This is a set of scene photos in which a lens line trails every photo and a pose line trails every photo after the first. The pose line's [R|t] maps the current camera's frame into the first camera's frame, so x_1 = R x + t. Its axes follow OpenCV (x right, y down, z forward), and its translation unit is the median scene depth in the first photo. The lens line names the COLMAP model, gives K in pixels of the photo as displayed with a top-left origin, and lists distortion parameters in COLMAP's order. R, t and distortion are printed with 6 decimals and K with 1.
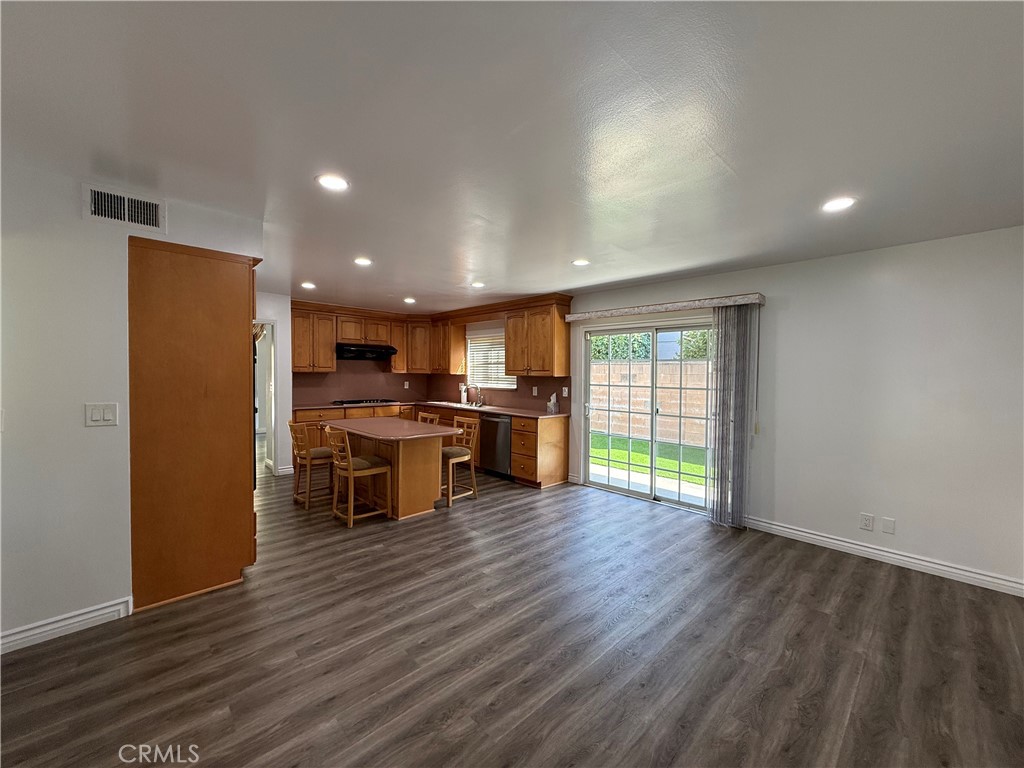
lens RADIAL K [[414.3, 0, 513.2], [0, 414.3, 375.5], [0, 0, 1]] dist [-0.000432, 0.000945]
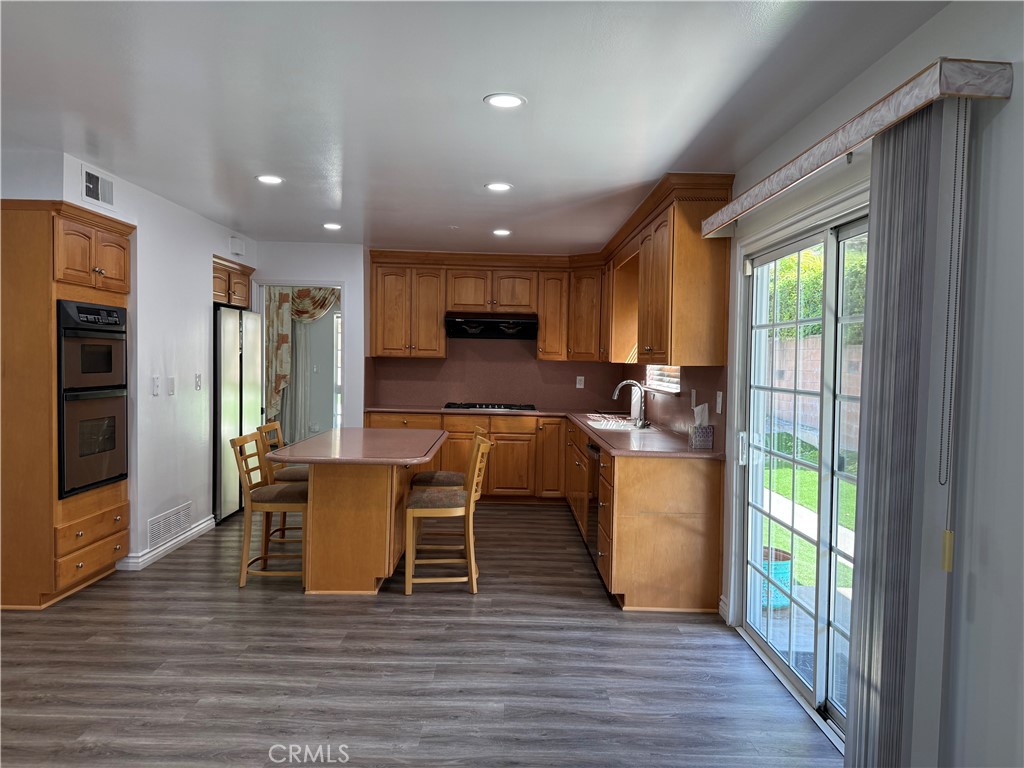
lens RADIAL K [[727.7, 0, 510.9], [0, 727.7, 379.0], [0, 0, 1]] dist [0.053730, -0.069183]
pose [[0.722710, 0.021755, -0.690809, 0.648278], [-0.017140, 0.999761, 0.013552, 0.012109], [0.690939, 0.002046, 0.722911, 0.403026]]
